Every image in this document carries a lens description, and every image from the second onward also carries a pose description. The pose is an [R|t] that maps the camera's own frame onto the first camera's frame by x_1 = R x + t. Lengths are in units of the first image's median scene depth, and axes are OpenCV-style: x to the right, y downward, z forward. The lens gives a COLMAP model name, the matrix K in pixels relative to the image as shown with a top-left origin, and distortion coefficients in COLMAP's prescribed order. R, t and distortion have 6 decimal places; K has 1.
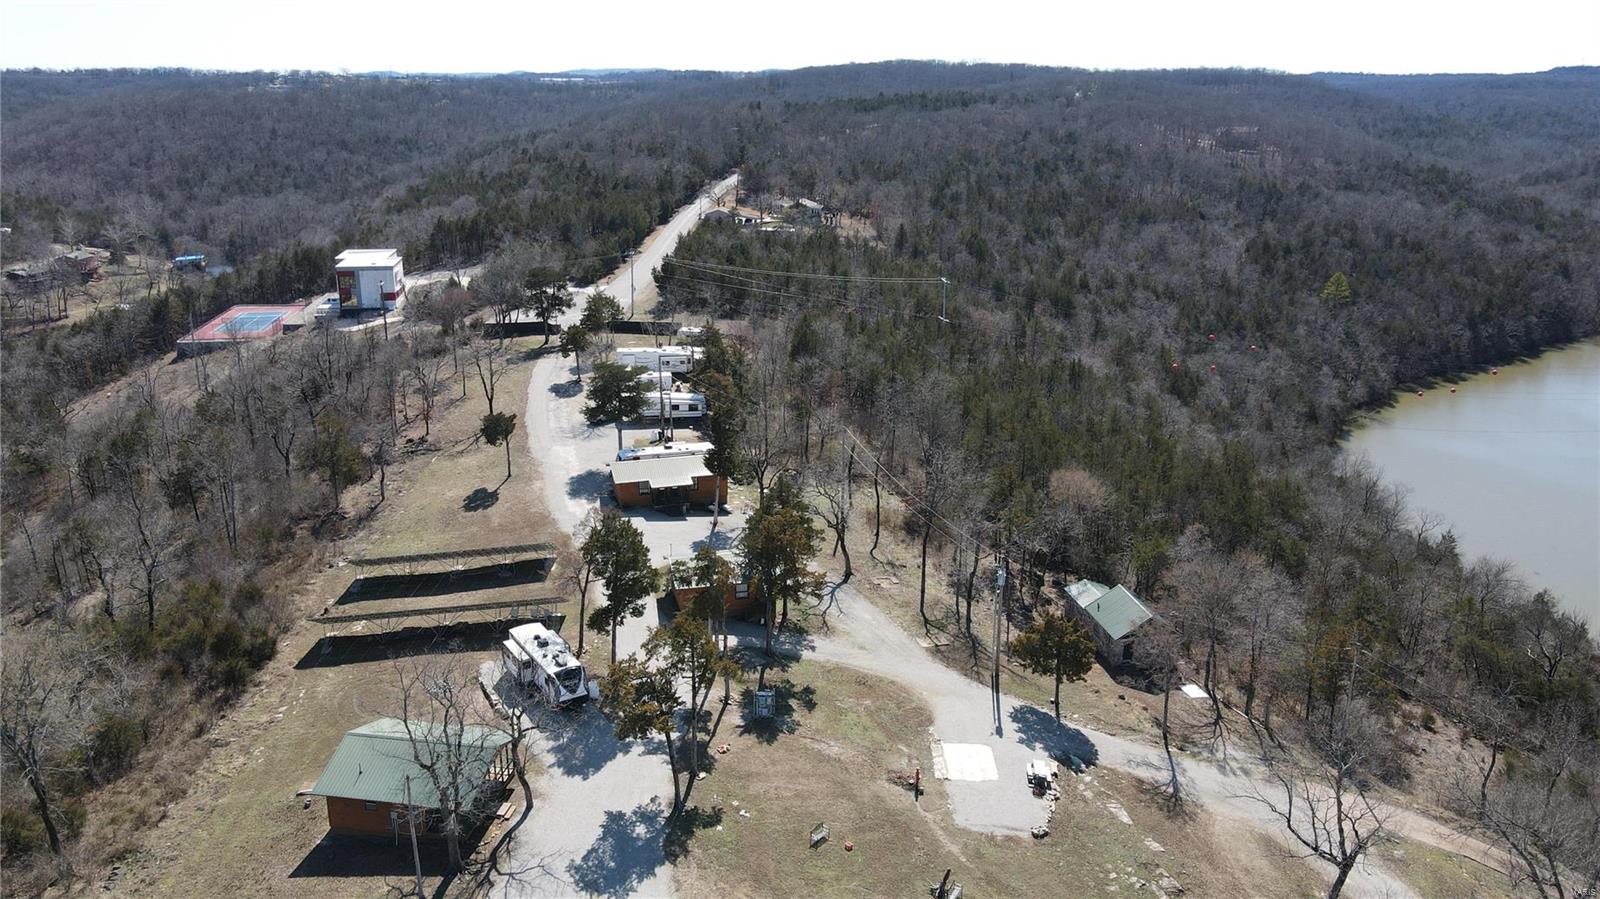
lens RADIAL K [[1183.5, 0, 793.2], [0, 1183.5, 443.8], [0, 0, 1]] dist [-0.006540, 0.027891]
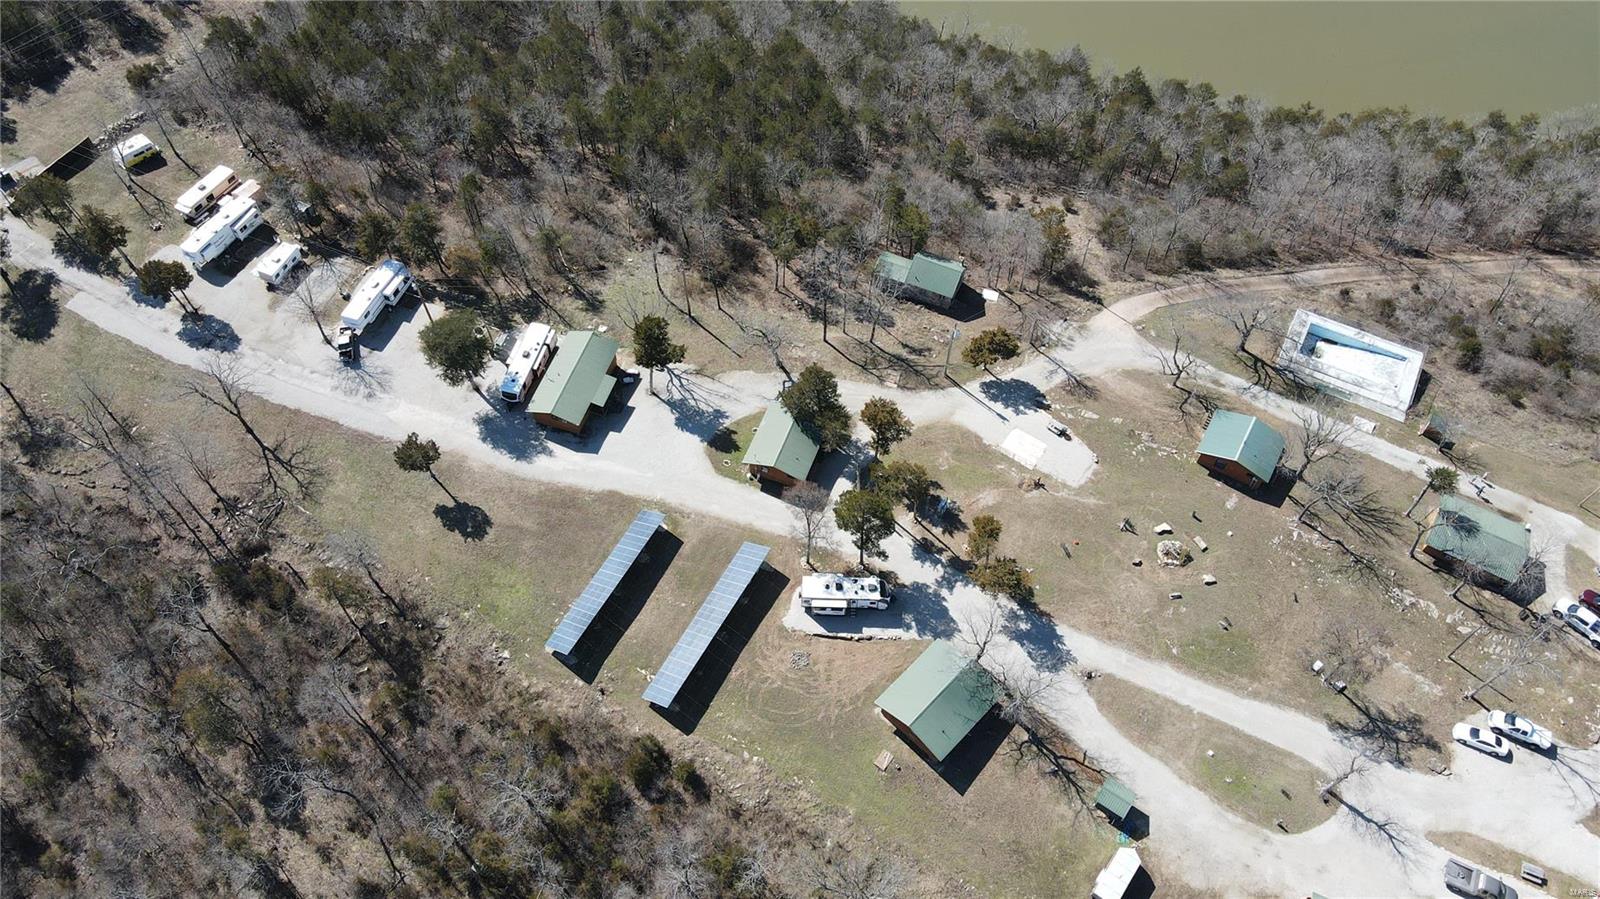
lens RADIAL K [[1183.5, 0, 779.8], [0, 1183.5, 459.5], [0, 0, 1]] dist [-0.006540, 0.027891]
pose [[0.570983, -0.690236, 0.444469, -0.198309], [0.242982, 0.659229, 0.711602, -0.246016], [-0.784180, -0.298314, 0.544123, 0.083719]]
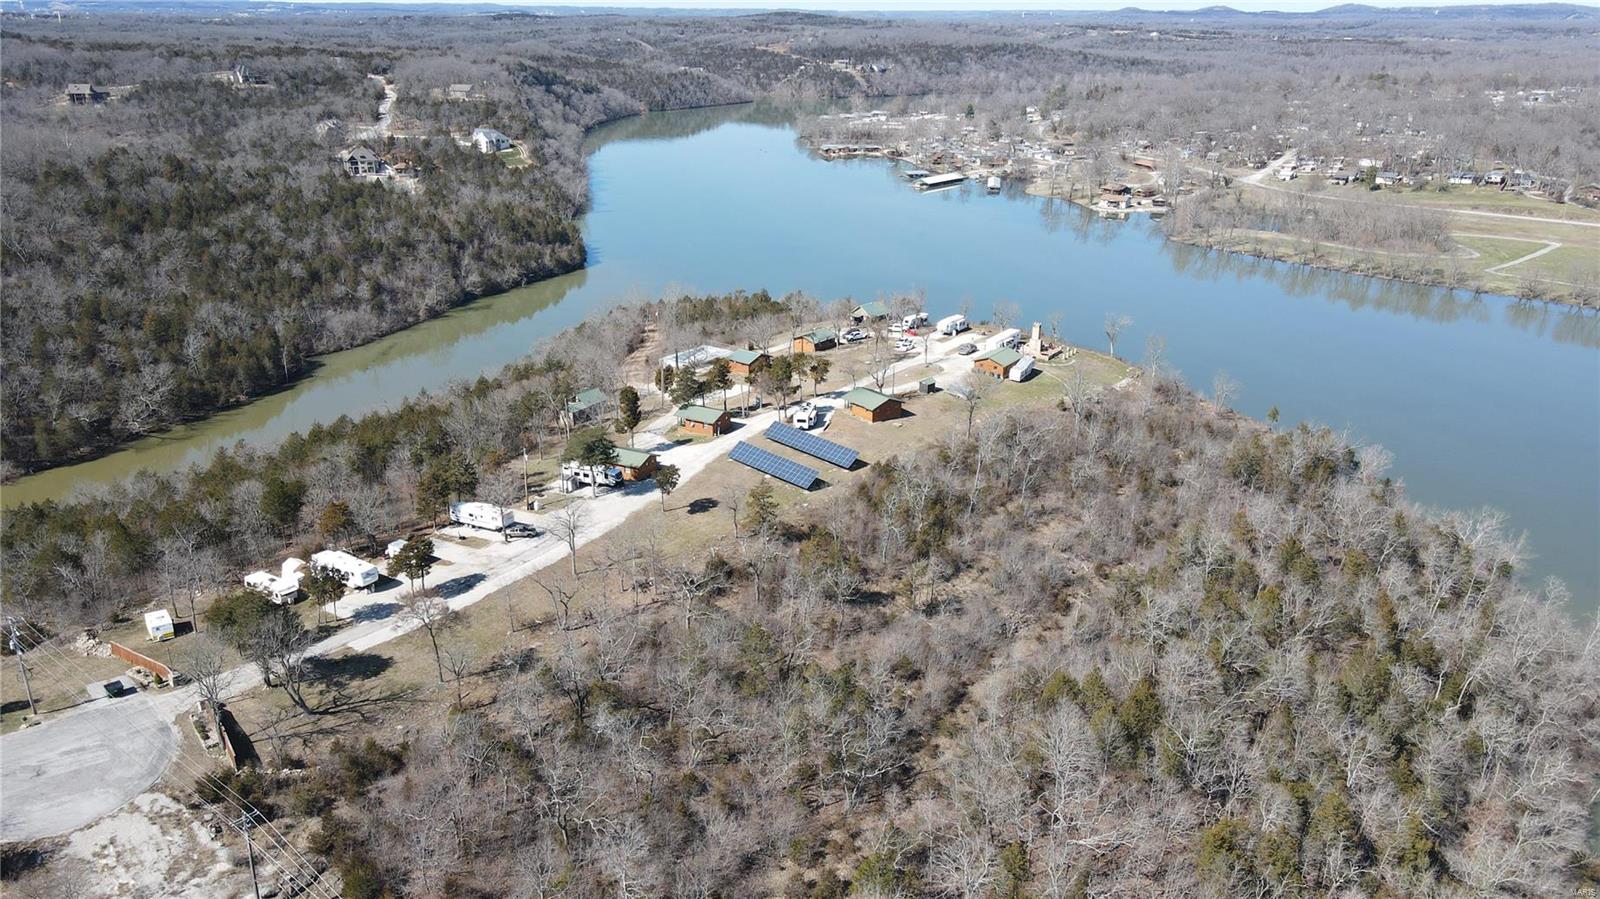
lens RADIAL K [[1183.5, 0, 801.7], [0, 1183.5, 448.1], [0, 0, 1]] dist [-0.006540, 0.027891]
pose [[-0.722493, -0.247070, 0.645724, -0.487220], [0.193143, 0.824656, 0.531638, -0.292721], [-0.663852, 0.508822, -0.548088, 0.632749]]
